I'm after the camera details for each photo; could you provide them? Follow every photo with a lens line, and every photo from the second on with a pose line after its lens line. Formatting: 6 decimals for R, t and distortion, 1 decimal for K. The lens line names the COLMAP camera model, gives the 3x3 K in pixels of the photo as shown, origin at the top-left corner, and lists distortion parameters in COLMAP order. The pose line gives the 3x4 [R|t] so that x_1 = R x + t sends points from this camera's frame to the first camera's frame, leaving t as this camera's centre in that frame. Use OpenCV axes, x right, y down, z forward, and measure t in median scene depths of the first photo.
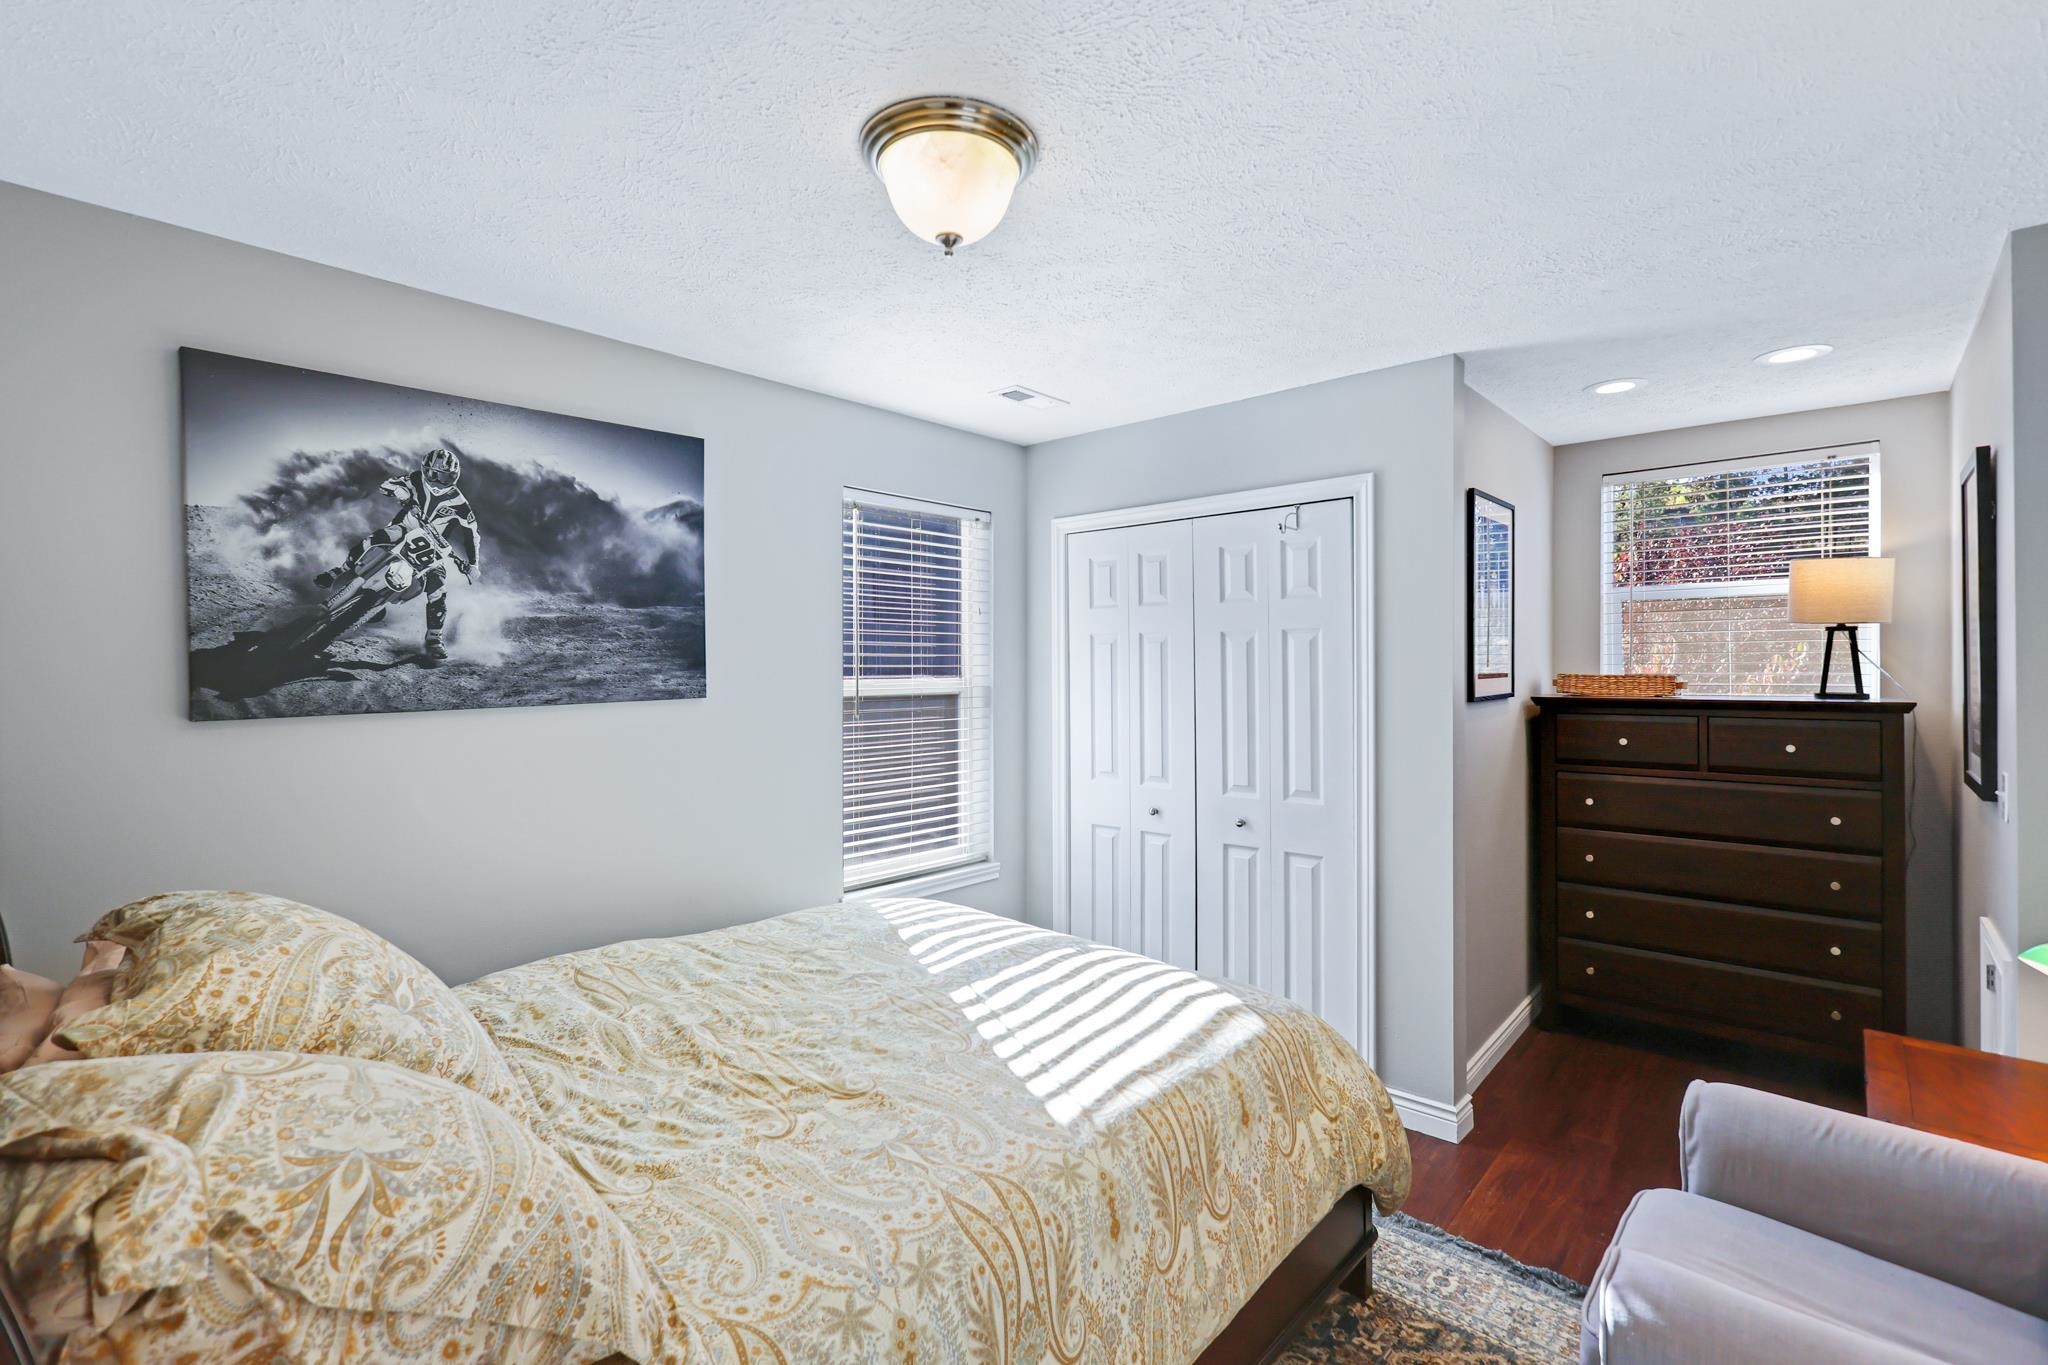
lens RADIAL K [[891.5, 0, 1035.9], [0, 891.5, 667.9], [0, 0, 1]] dist [0.000742, -0.001629]
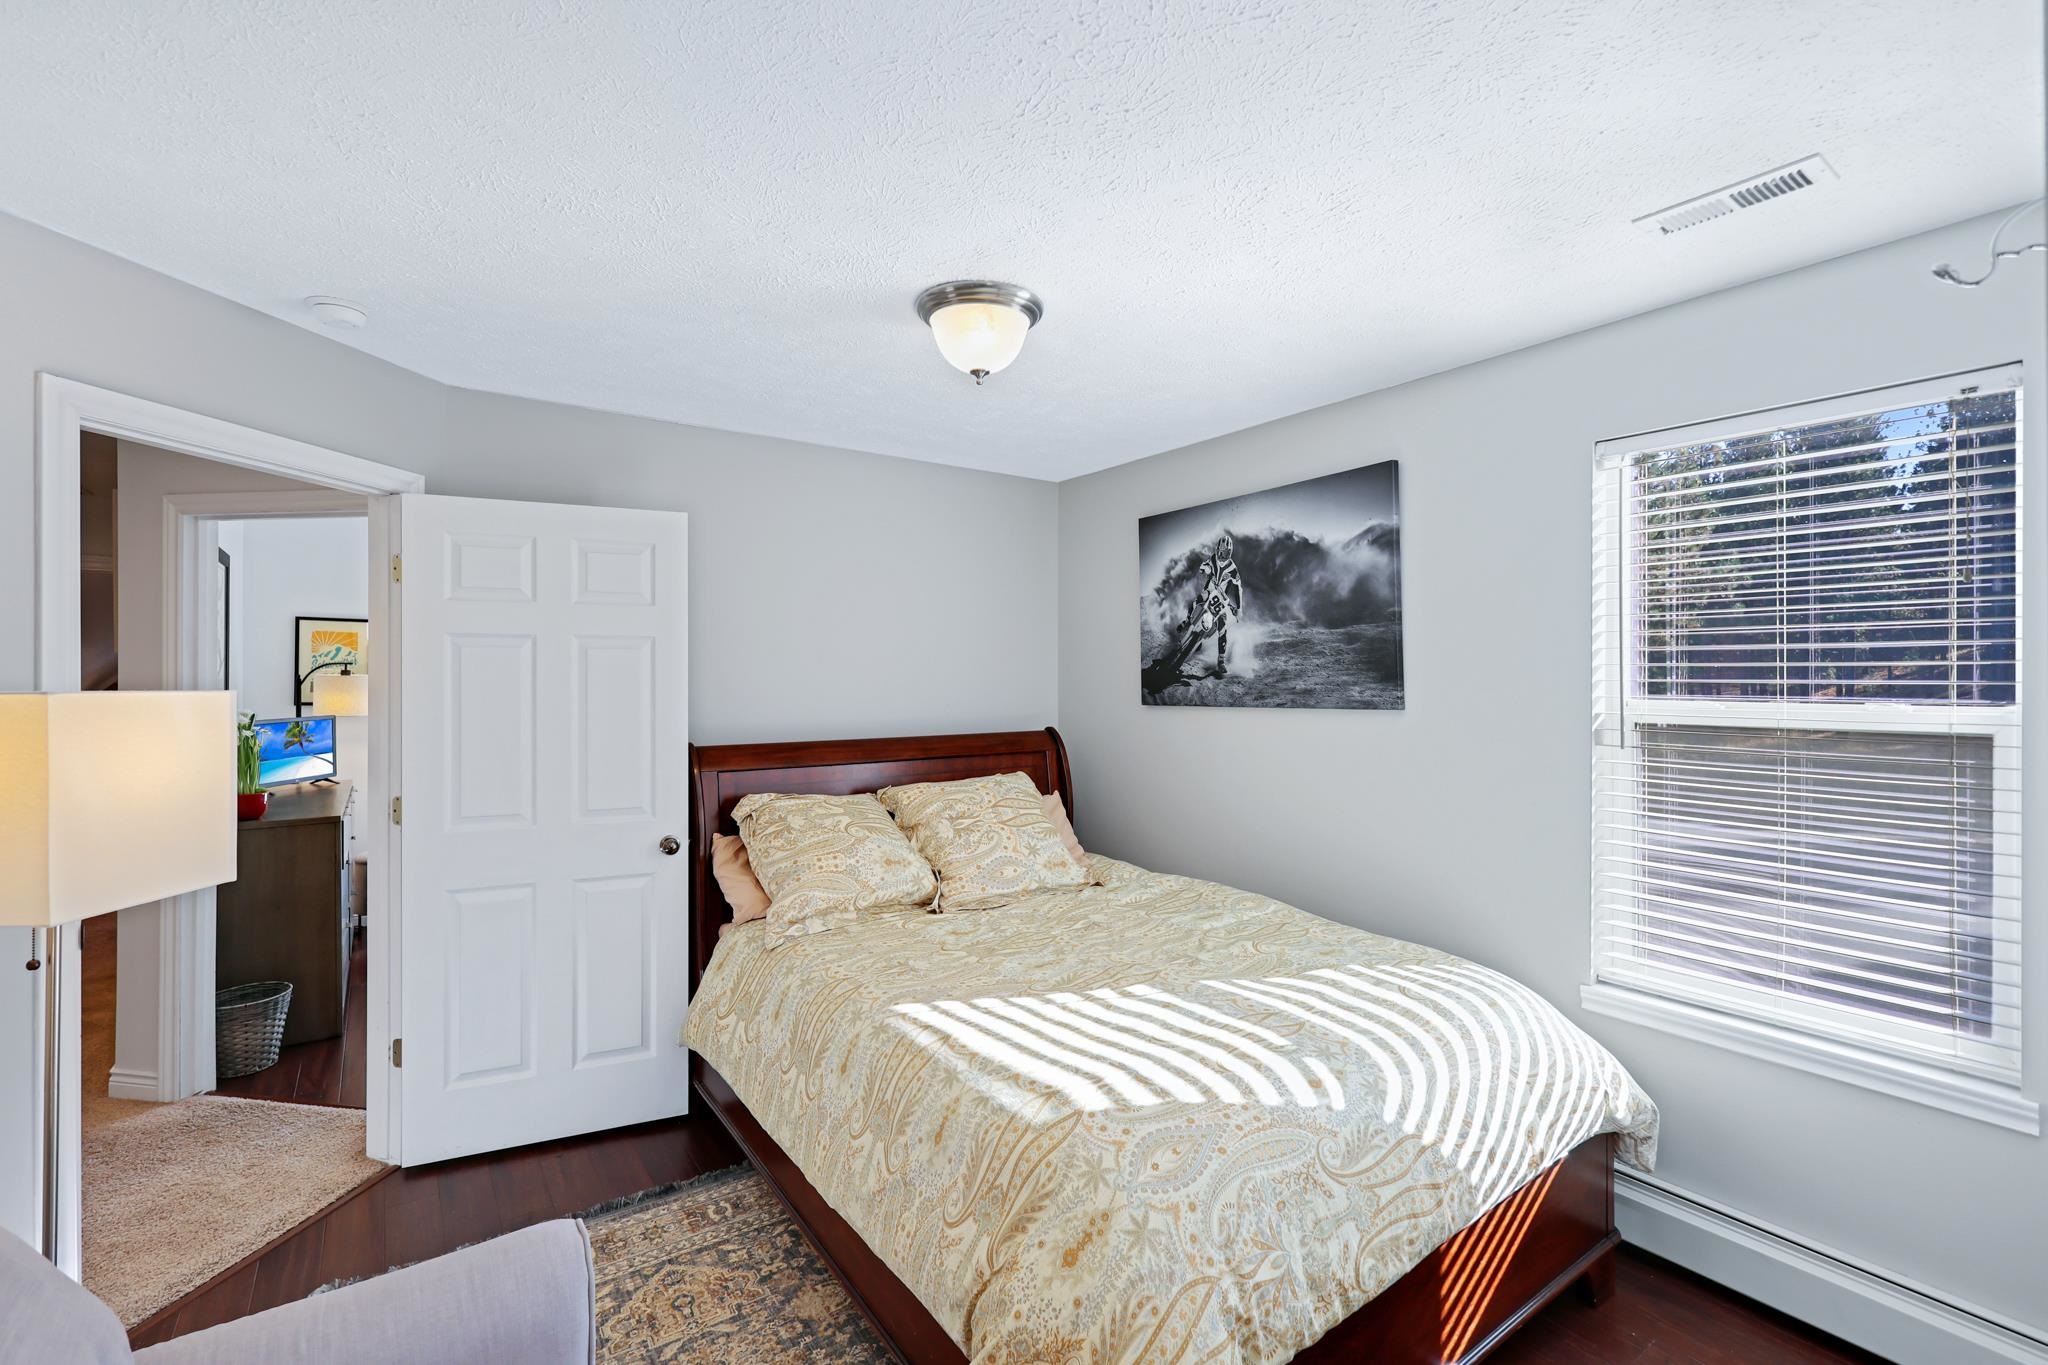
lens RADIAL K [[891.5, 0, 1028.5], [0, 891.5, 673.4], [0, 0, 1]] dist [0.000742, -0.001629]
pose [[-0.206969, 0.002789, -0.978343, 0.895931], [-0.001853, 0.999993, 0.003242, -0.013930], [0.978346, 0.002484, -0.206963, 0.984471]]
